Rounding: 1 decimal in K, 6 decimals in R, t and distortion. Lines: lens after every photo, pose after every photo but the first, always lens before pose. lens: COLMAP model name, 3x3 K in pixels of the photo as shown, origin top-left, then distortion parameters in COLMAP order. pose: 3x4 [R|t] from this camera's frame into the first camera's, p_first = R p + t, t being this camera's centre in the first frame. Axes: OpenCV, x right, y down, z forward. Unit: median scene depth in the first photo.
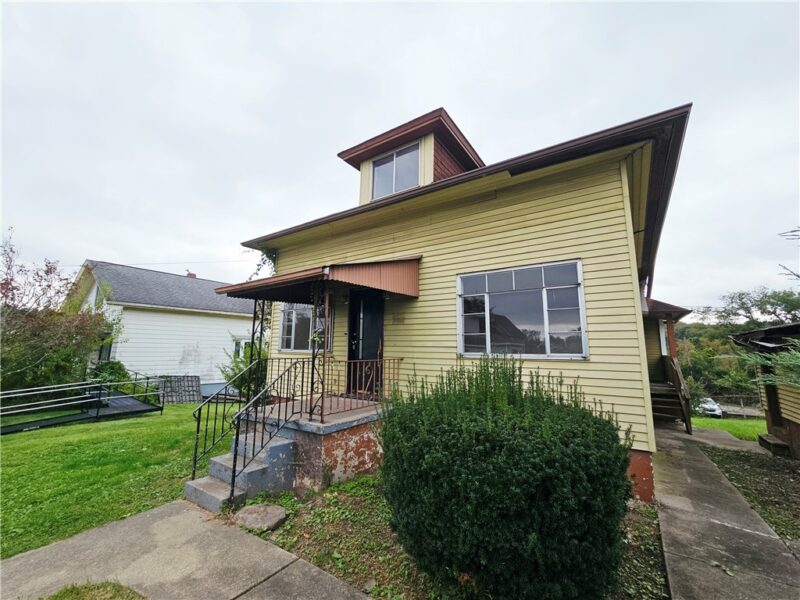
lens RADIAL K [[328.0, 0, 400.3], [0, 328.0, 299.2], [0, 0, 1]] dist [-0.002733, 0.000153]
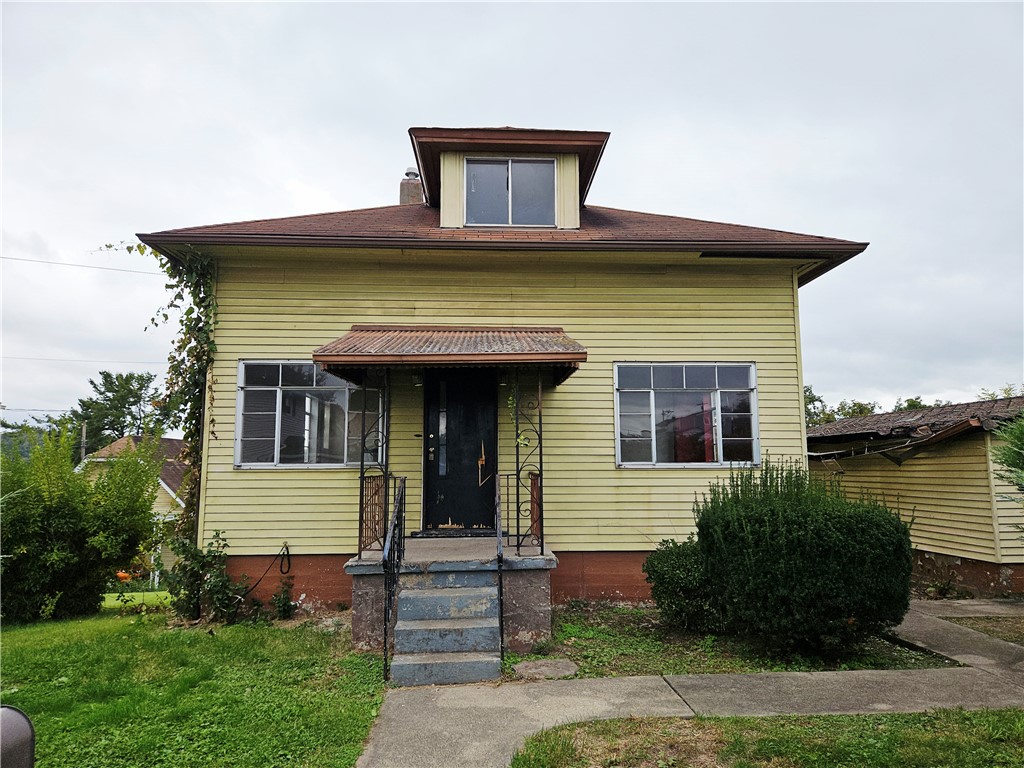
lens RADIAL K [[682.4, 0, 515.7], [0, 682.4, 380.9], [0, 0, 1]] dist [0.036187, -0.000282]
pose [[0.796939, 0.062909, 0.600776, -1.110208], [-0.077233, 0.997011, -0.001949, -0.011064], [-0.599103, -0.044846, 0.799415, -0.173923]]
